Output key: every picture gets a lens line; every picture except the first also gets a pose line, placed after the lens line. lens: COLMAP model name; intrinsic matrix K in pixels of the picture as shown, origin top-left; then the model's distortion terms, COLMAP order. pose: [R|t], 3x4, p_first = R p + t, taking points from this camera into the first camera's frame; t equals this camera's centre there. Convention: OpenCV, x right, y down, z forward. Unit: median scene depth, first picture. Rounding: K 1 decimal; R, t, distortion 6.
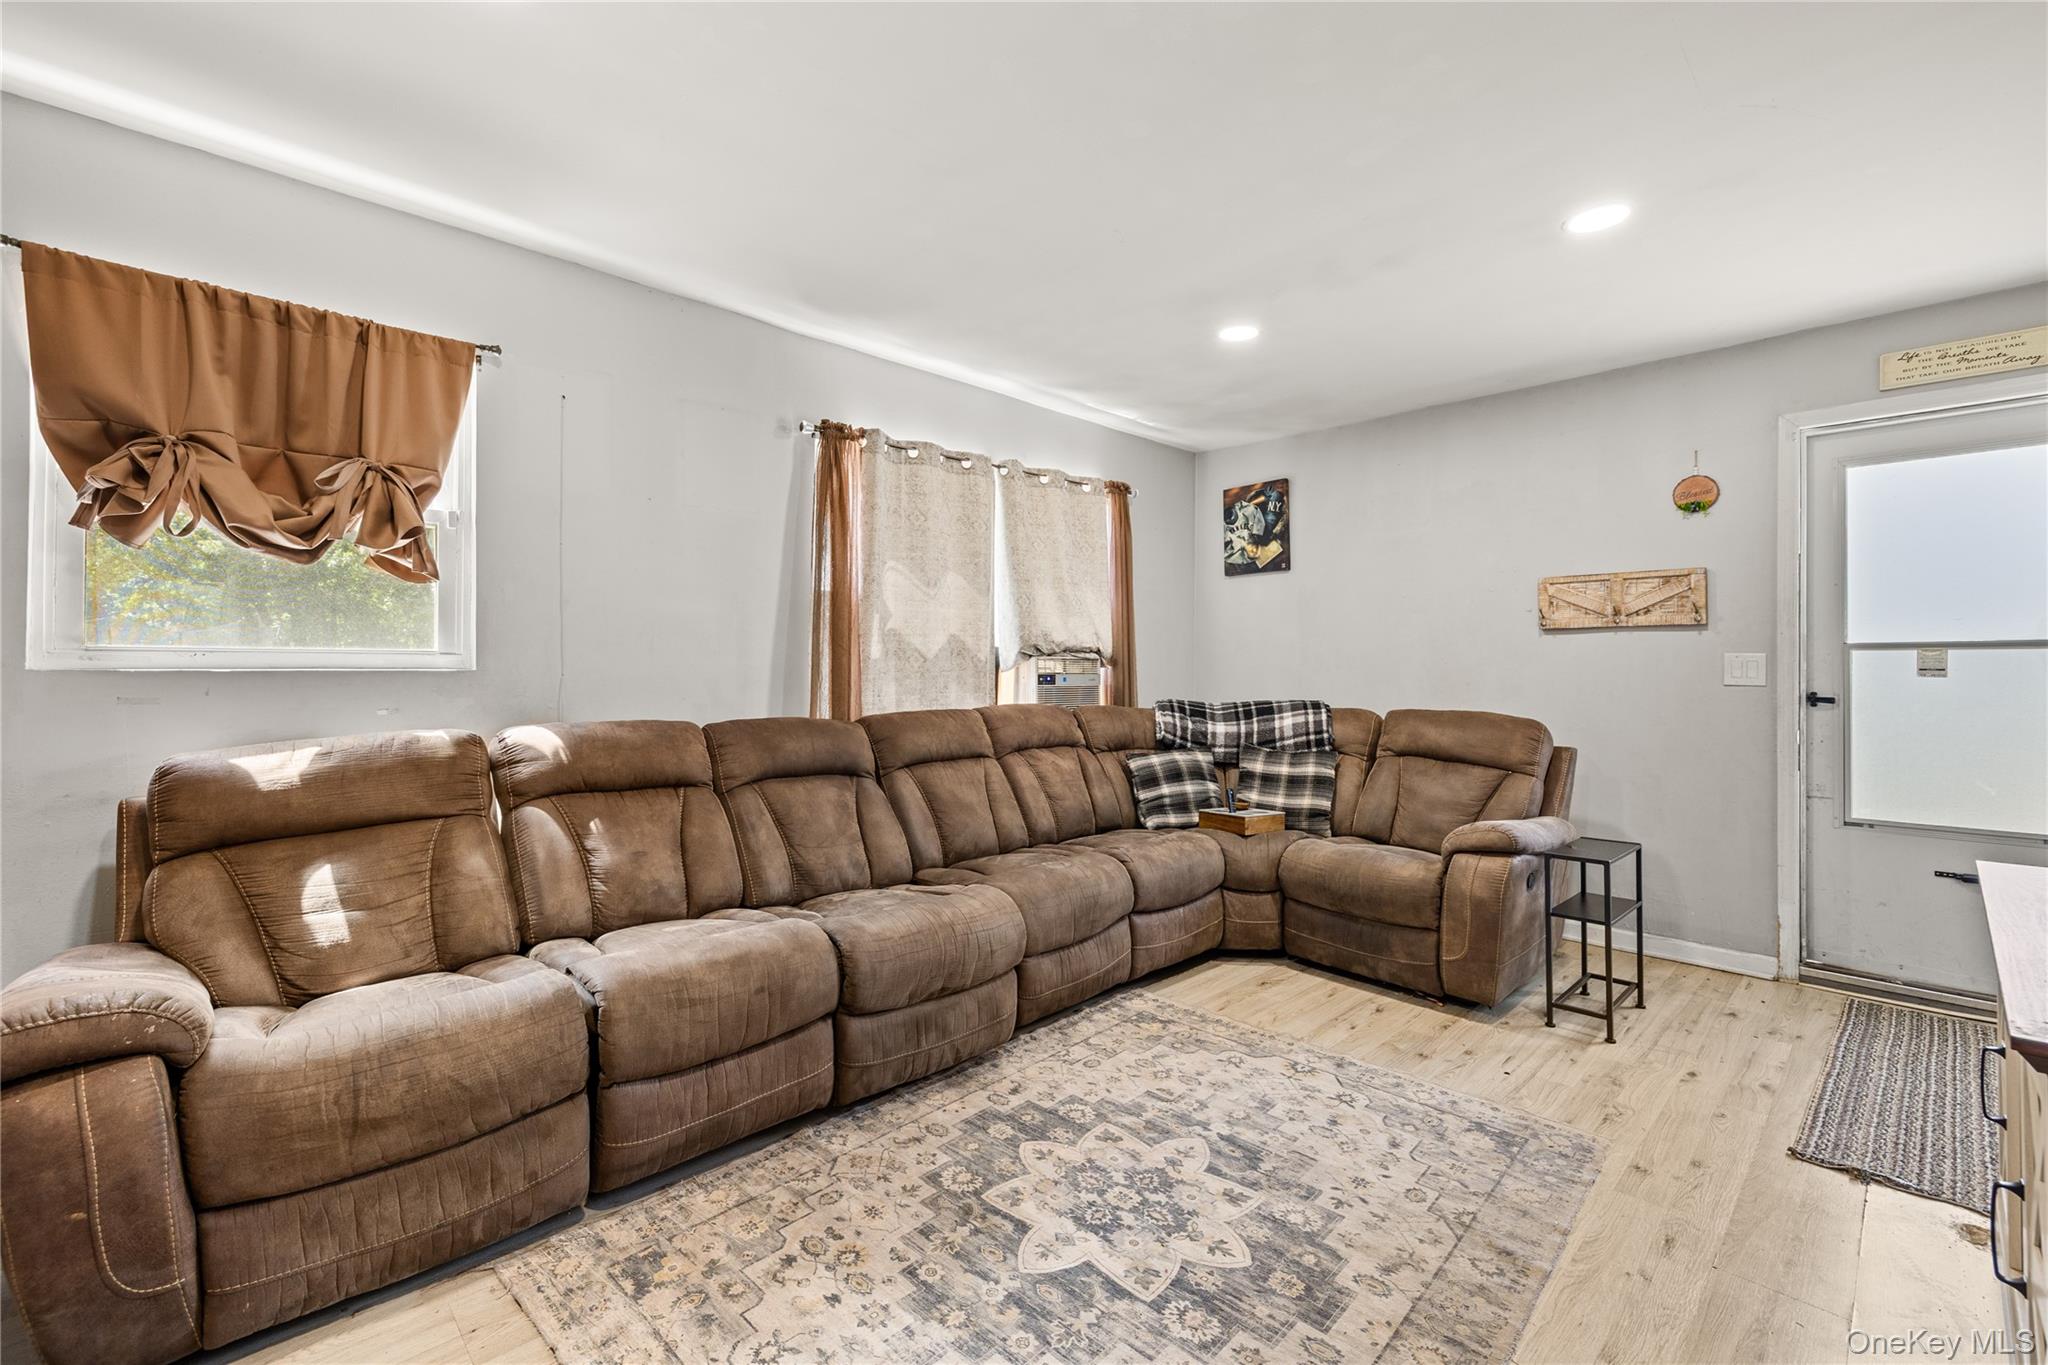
lens RADIAL K [[875.7, 0, 1007.3], [0, 875.7, 672.1], [0, 0, 1]] dist [-0.001659, 0.000264]
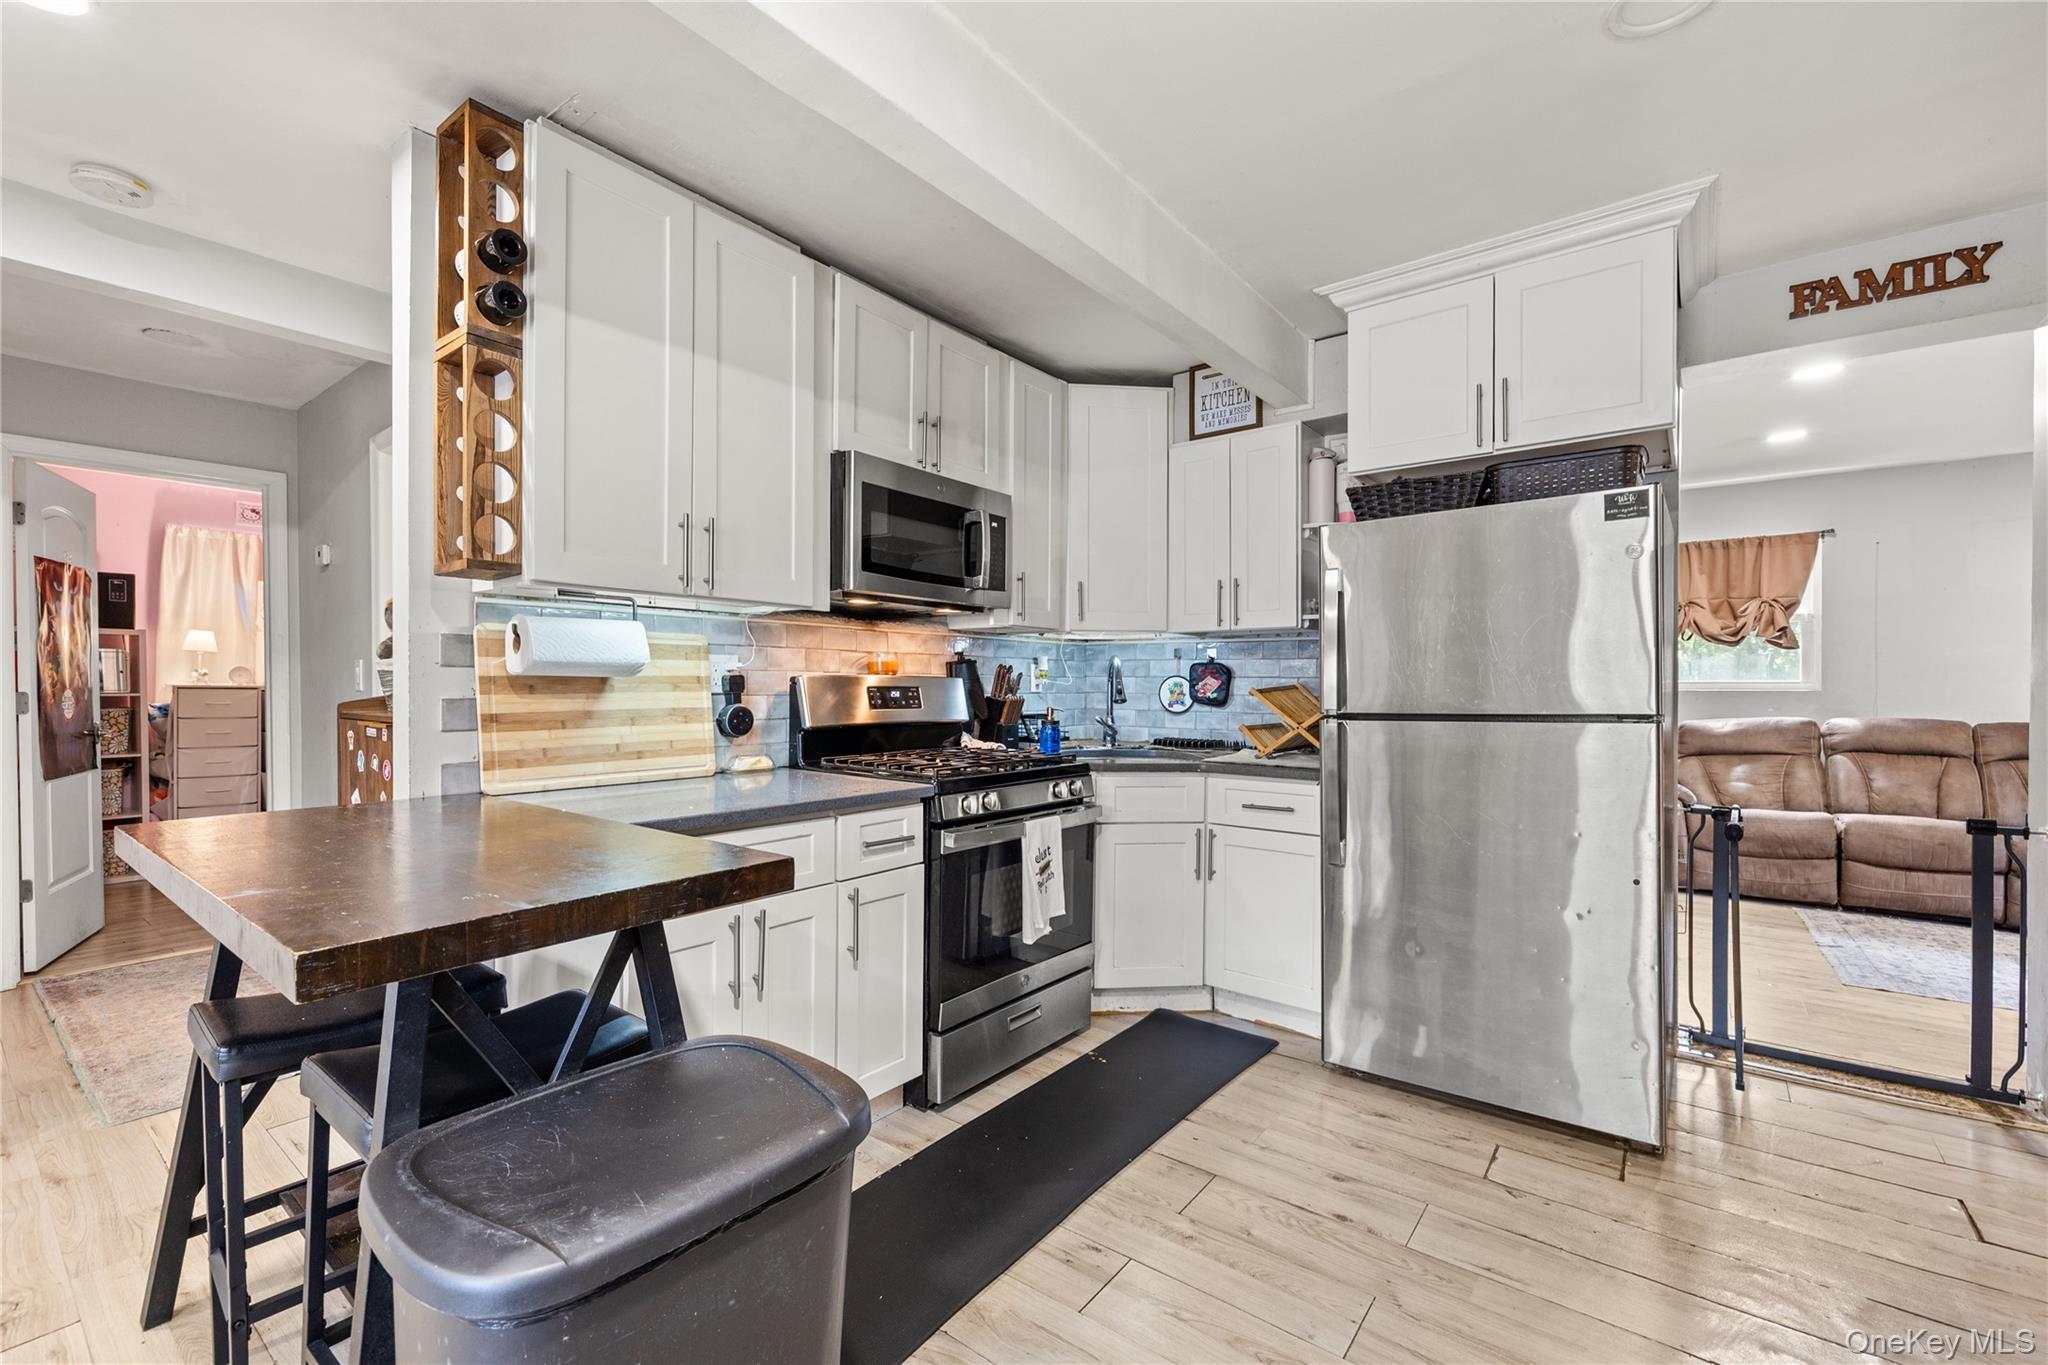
lens RADIAL K [[875.7, 0, 1013.7], [0, 875.7, 681.3], [0, 0, 1]] dist [-0.001659, 0.000264]
pose [[0.159733, -0.006117, -0.987141, 0.451841], [-0.001613, 0.999978, -0.006457, -0.003437], [0.987159, 0.002623, 0.159719, -0.482652]]
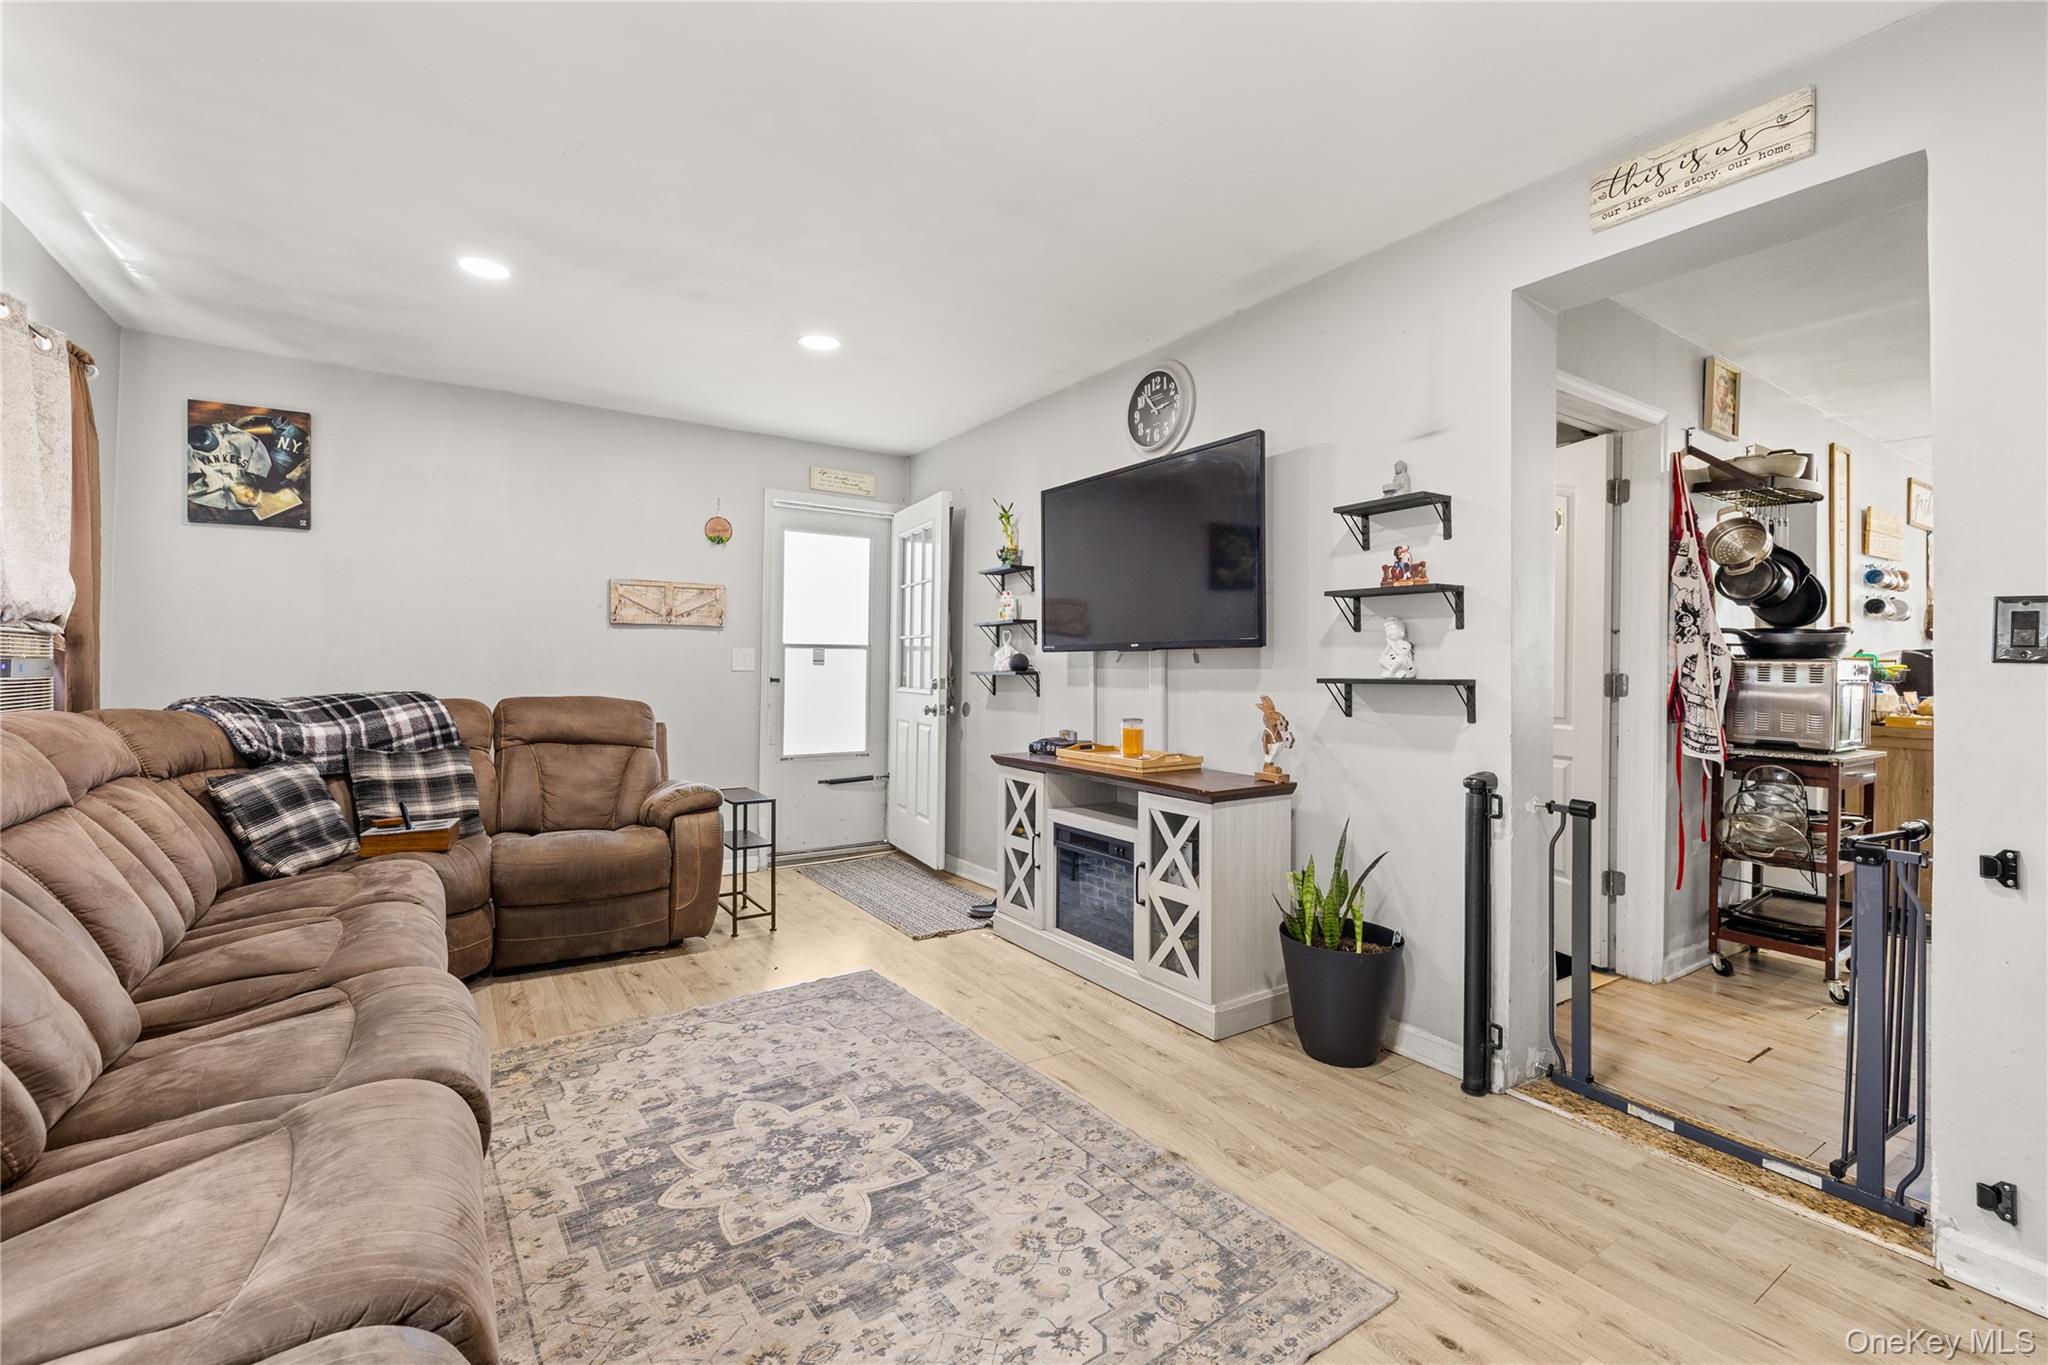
lens RADIAL K [[875.7, 0, 1013.8], [0, 875.7, 668.1], [0, 0, 1]] dist [-0.001659, 0.000264]
pose [[0.164589, -0.002057, 0.986360, -0.648757], [-0.007298, 0.999968, 0.003303, 0.003231], [-0.986335, -0.007742, 0.164568, 0.431597]]
